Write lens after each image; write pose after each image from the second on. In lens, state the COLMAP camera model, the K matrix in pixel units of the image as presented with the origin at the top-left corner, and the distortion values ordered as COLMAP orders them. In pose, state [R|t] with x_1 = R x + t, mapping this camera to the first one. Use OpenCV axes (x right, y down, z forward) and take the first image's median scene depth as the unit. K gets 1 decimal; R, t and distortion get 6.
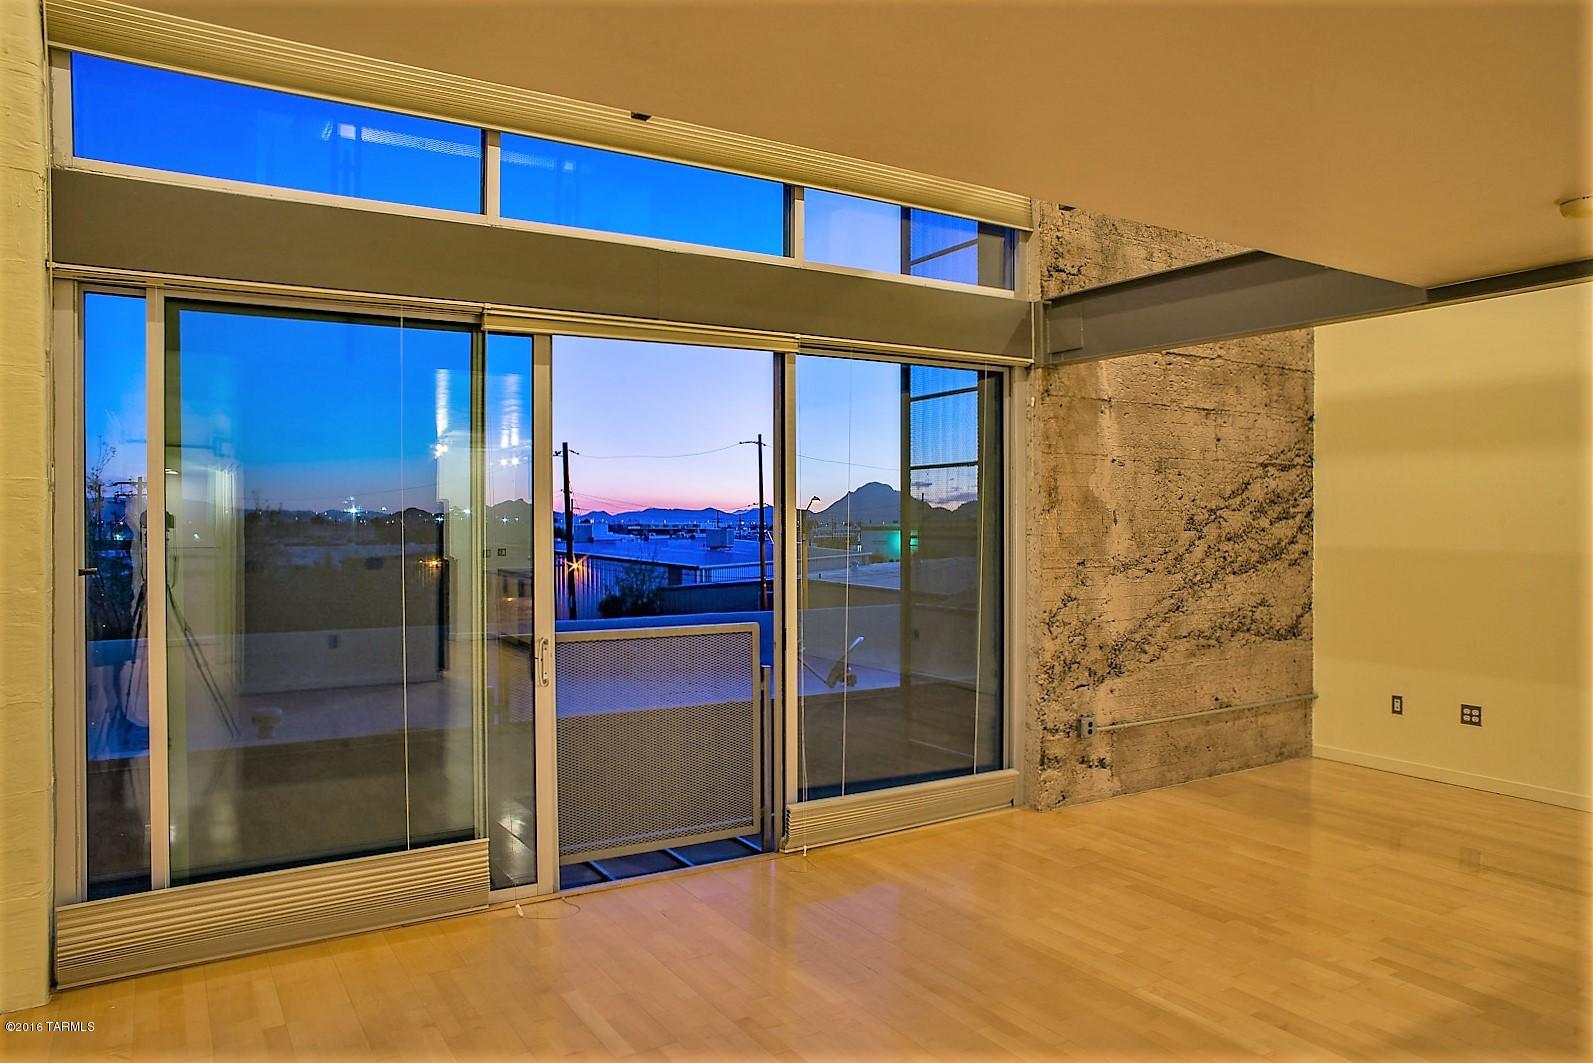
lens RADIAL K [[1075.6, 0, 796.5], [0, 1075.6, 531.5], [0, 0, 1]] dist [-0.097192, 0.106831]
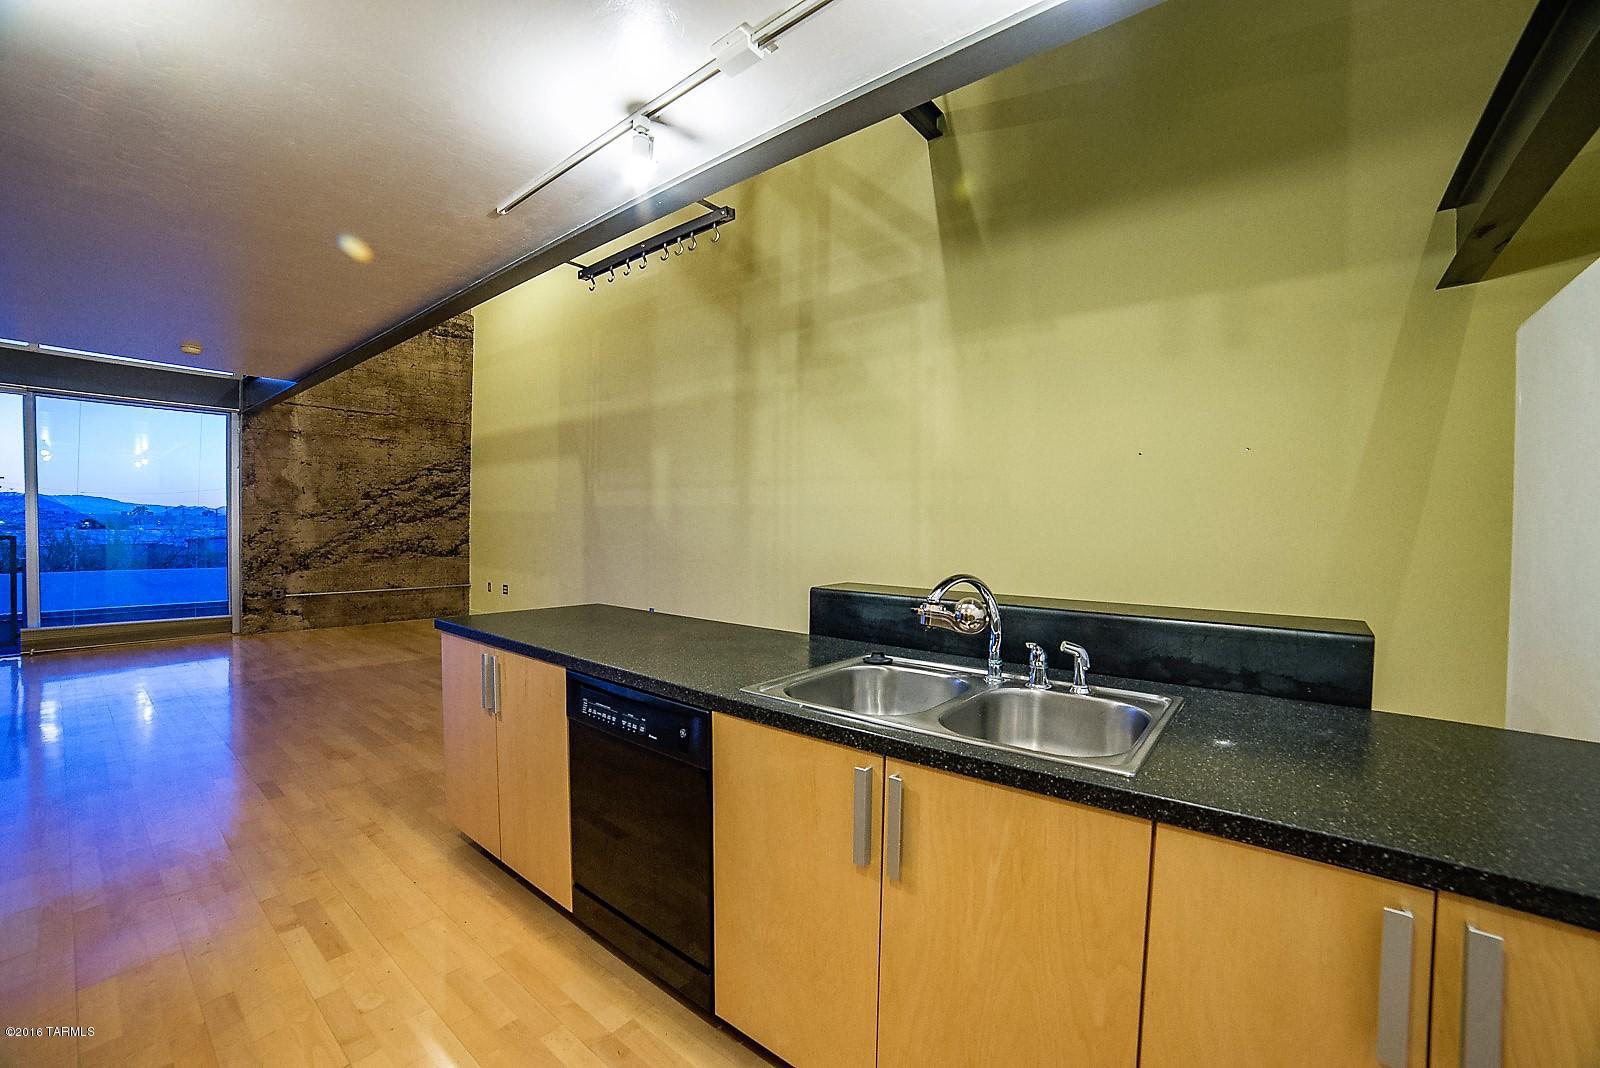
lens RADIAL K [[647.8, 0, 791.2], [0, 647.8, 541.2], [0, 0, 1]] dist [-0.109676, 0.042606]
pose [[0.946265, 0.005869, 0.323340, 0.777044], [-0.012402, 0.999758, 0.018151, 0.048423], [-0.323155, -0.021186, 0.946109, -0.385214]]
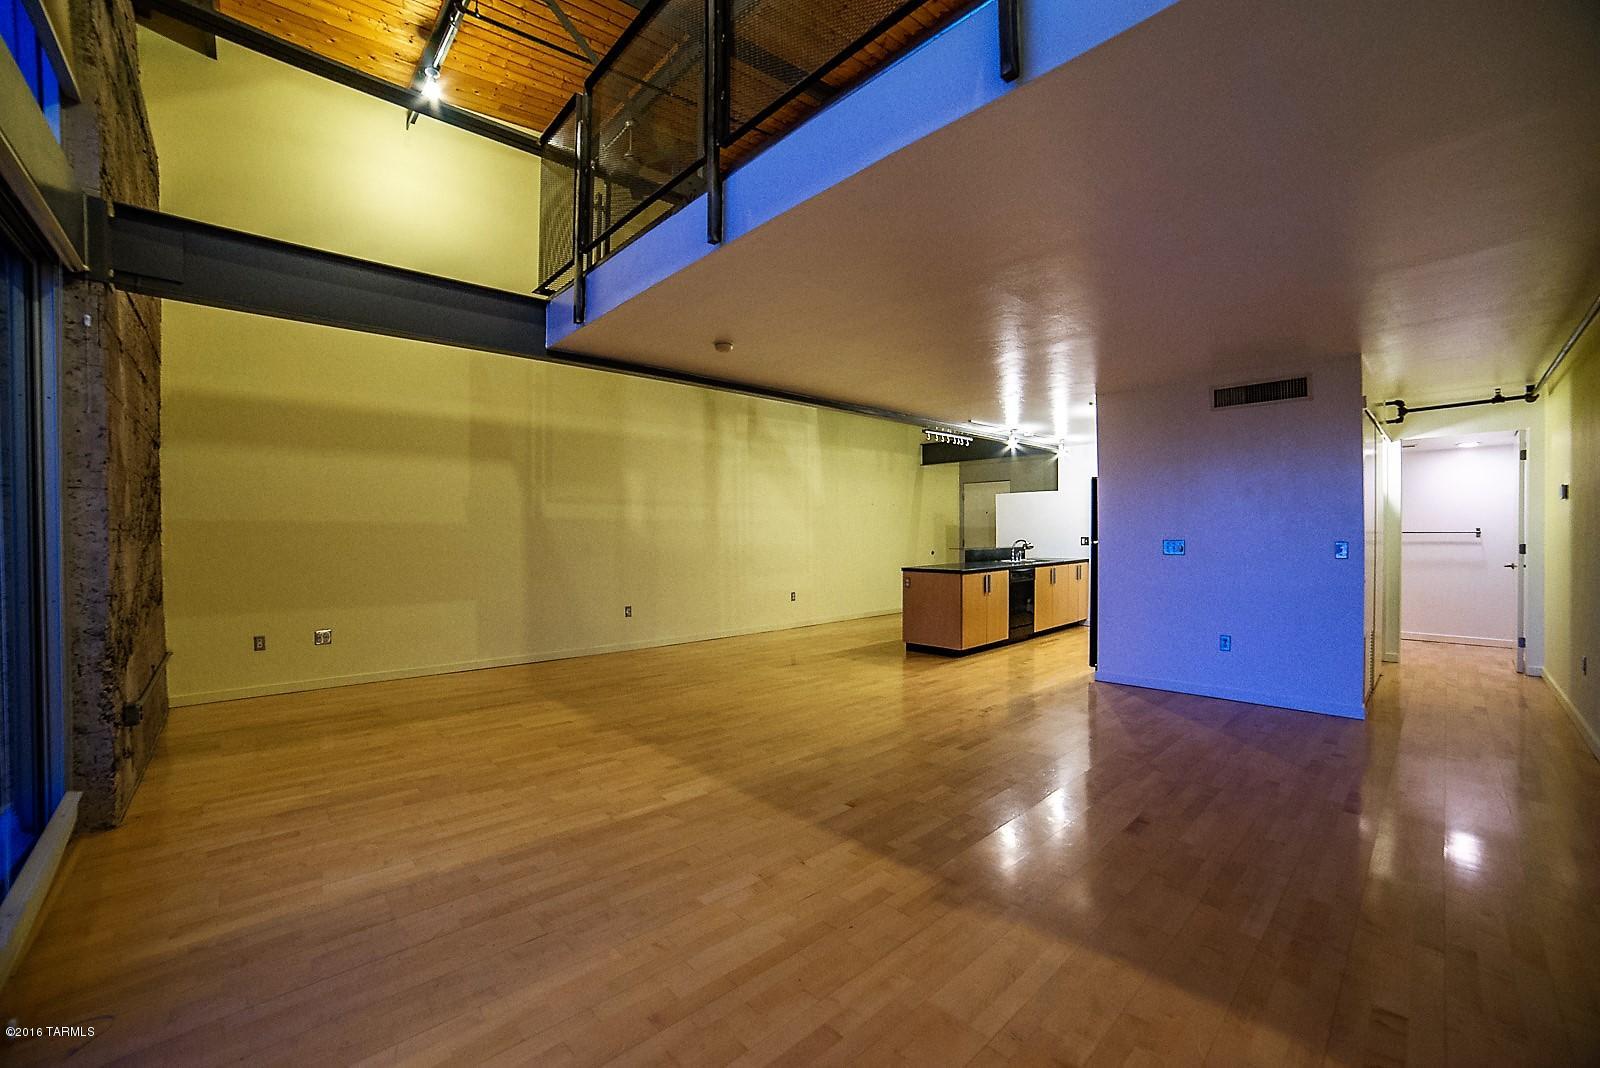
lens RADIAL K [[650.7, 0, 798.8], [0, 650.7, 538.6], [0, 0, 1]] dist [-0.090719, 0.031031]
pose [[-0.186196, -0.011265, 0.982448, -0.299937], [0.012312, 0.999829, 0.013797, 0.038161], [-0.982435, 0.014665, -0.186026, 0.525407]]
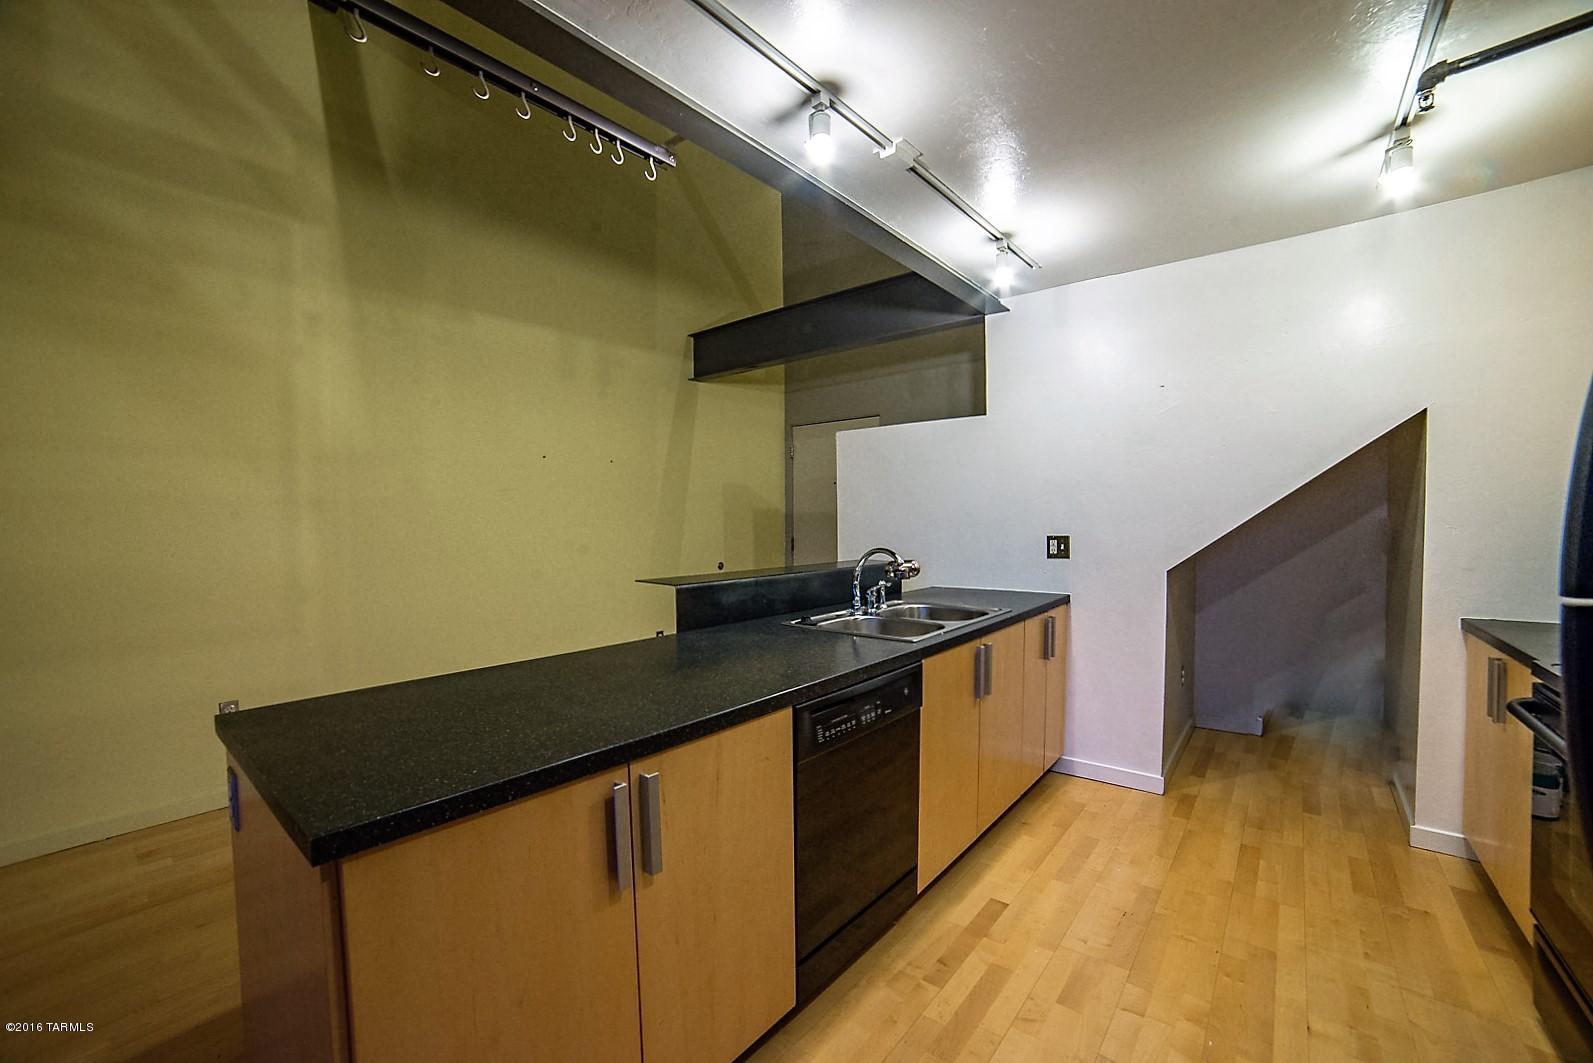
lens RADIAL K [[644.9, 0, 787.7], [0, 644.9, 538.7], [0, 0, 1]] dist [-0.109676, 0.042606]
pose [[-0.309980, -0.025835, 0.950392, 0.545437], [0.014448, 0.999387, 0.031879, 0.044622], [-0.950633, 0.023613, -0.309416, 0.011906]]
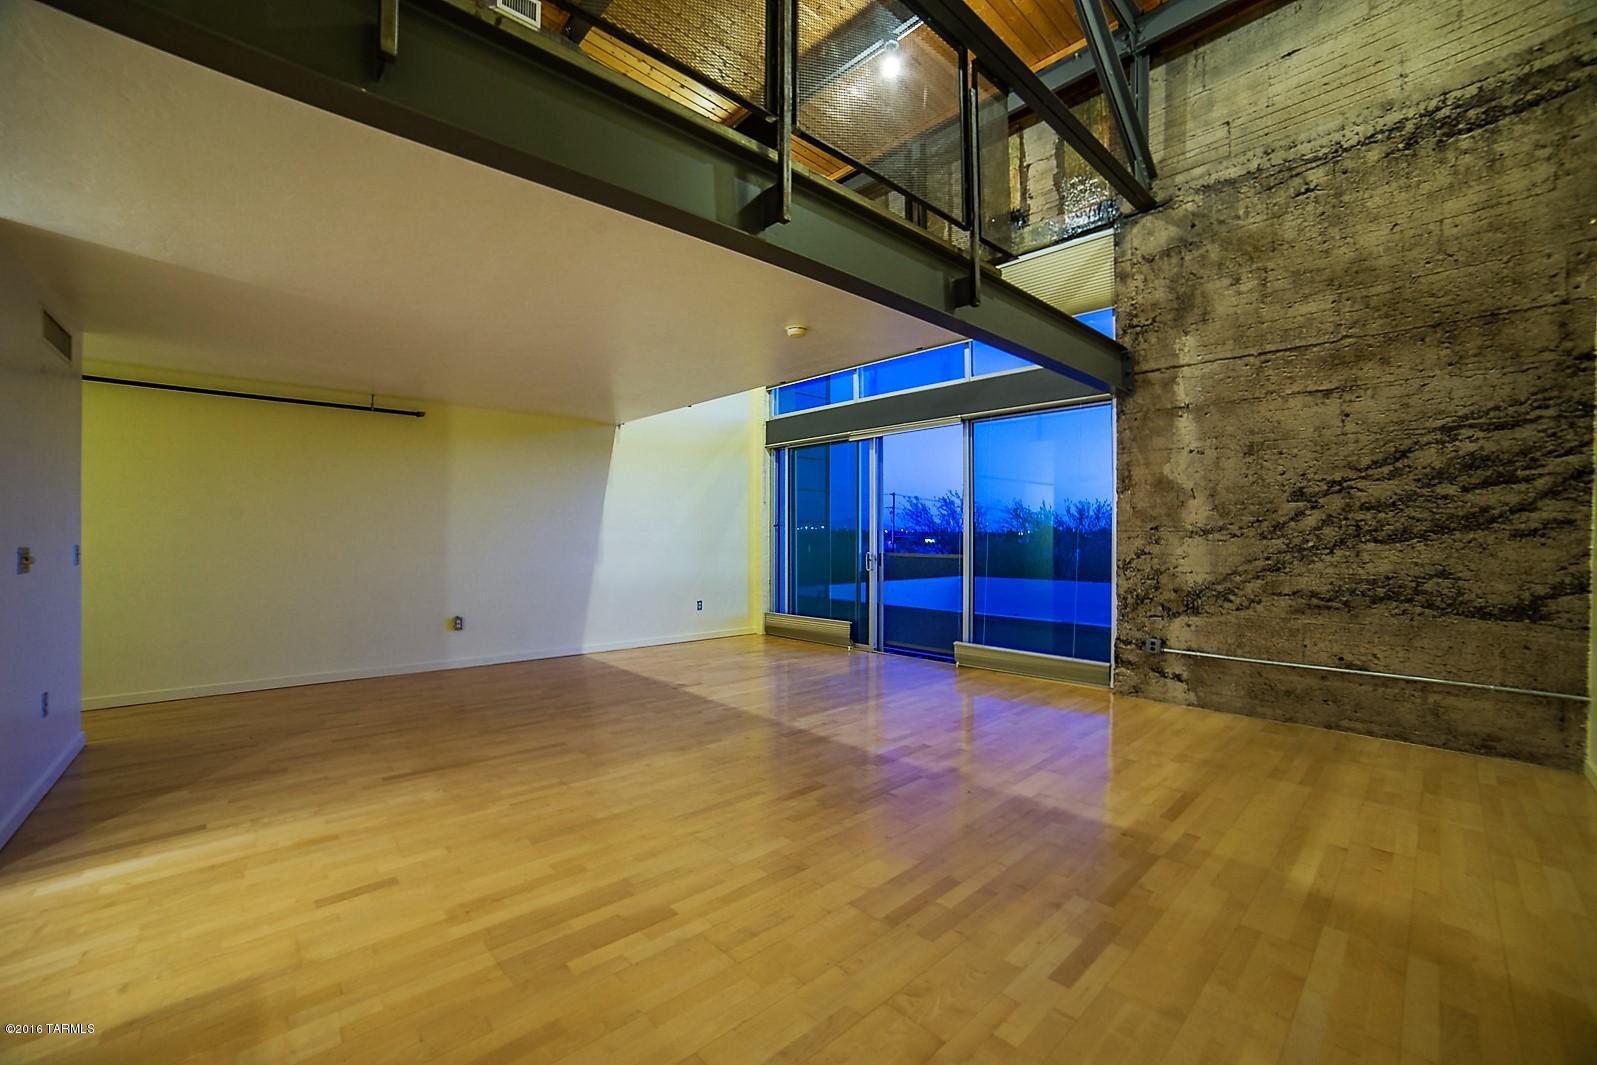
lens RADIAL K [[649.5, 0, 797.3], [0, 649.5, 537.1], [0, 0, 1]] dist [-0.090719, 0.031031]
pose [[0.190828, 0.004919, -0.981611, 0.945760], [-0.010671, 0.999939, 0.002936, 0.041930], [0.981566, 0.009914, 0.190869, 0.364019]]
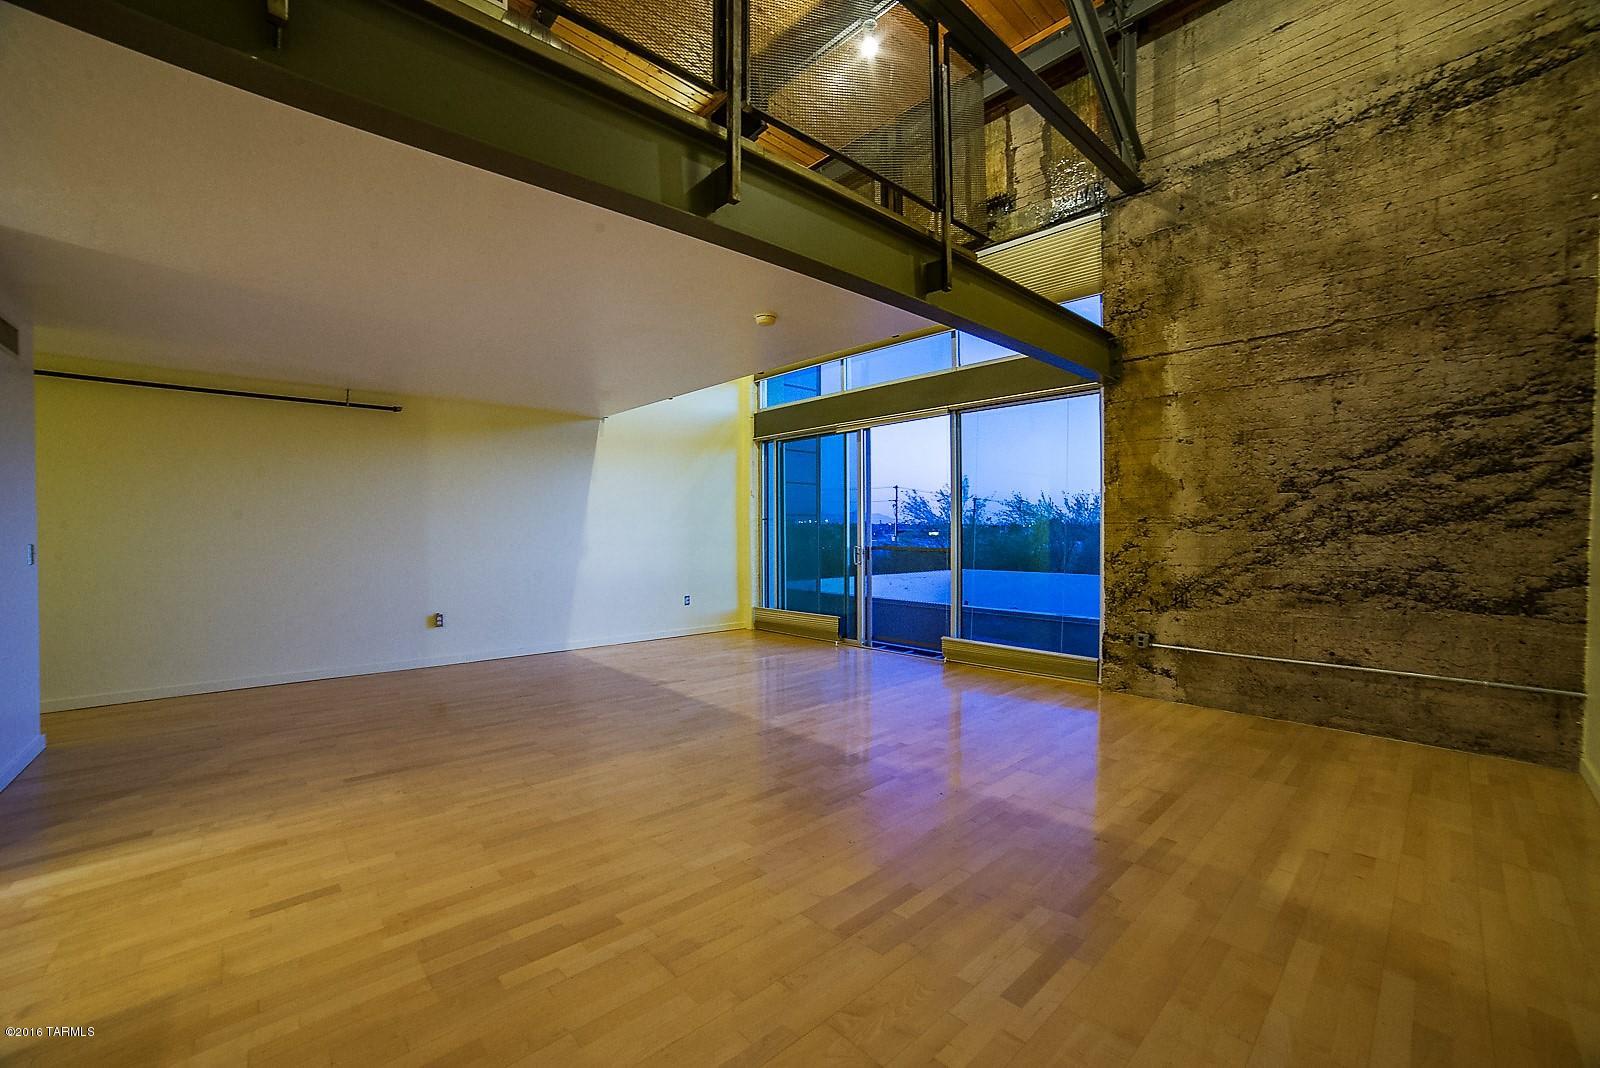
lens RADIAL K [[649.3, 0, 797.8], [0, 649.3, 537.9], [0, 0, 1]] dist [-0.090231, 0.030558]
pose [[0.185497, 0.014952, -0.982531, 0.935300], [-0.004931, 0.999886, 0.014285, 0.041016], [0.982632, 0.002195, 0.185550, 0.397272]]
